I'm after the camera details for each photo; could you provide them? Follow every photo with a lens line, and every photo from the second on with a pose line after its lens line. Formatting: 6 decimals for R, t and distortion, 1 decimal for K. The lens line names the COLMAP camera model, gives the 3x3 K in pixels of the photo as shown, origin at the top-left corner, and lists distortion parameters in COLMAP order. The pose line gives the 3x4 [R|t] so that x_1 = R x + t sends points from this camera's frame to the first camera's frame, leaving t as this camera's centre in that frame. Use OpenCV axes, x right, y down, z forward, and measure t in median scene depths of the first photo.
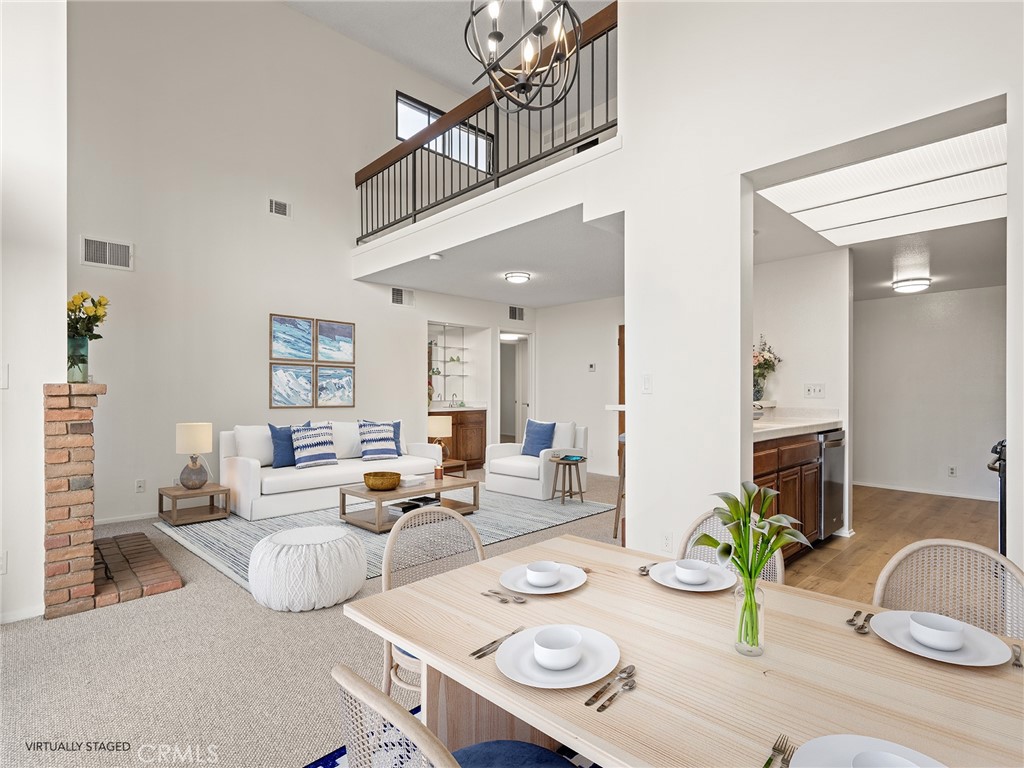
lens RADIAL K [[495.1, 0, 512.0], [0, 495.1, 384.0], [0, 0, 1]] dist [0.001545, 0.000508]
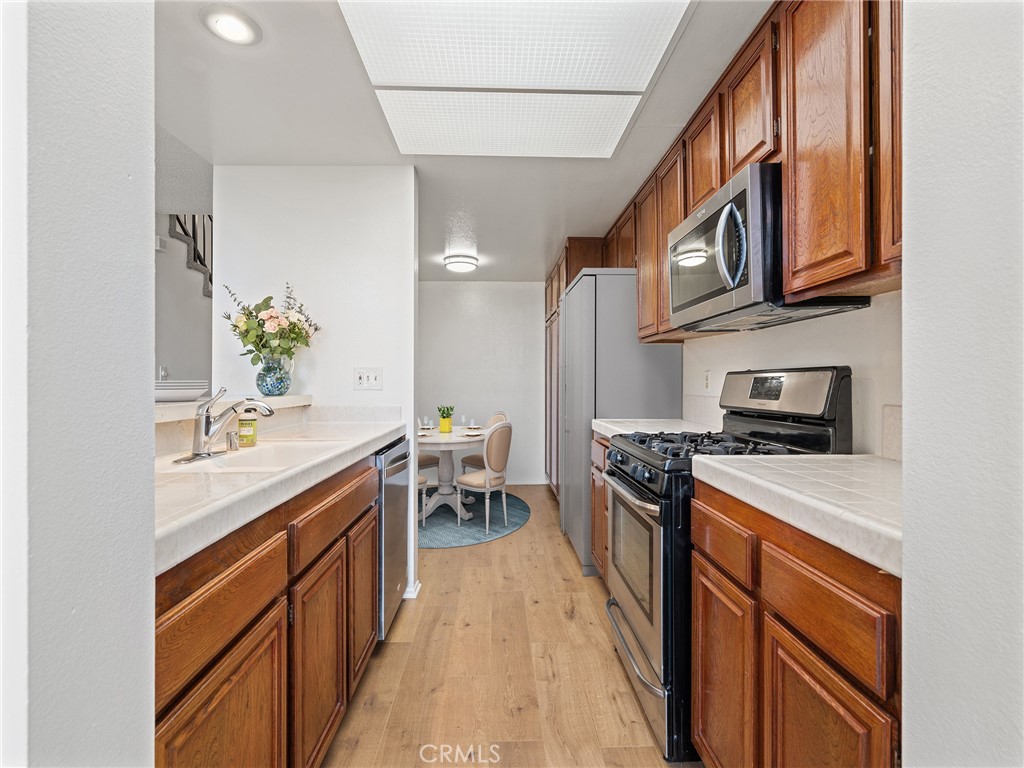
lens RADIAL K [[481.6, 0, 512.0], [0, 481.6, 384.0], [0, 0, 1]] dist [-0.002030, -0.000012]
pose [[0.660125, -0.005147, 0.751138, 0.261771], [-0.002119, 0.999960, 0.008714, 0.014898], [-0.751153, -0.007344, 0.660088, 0.441958]]
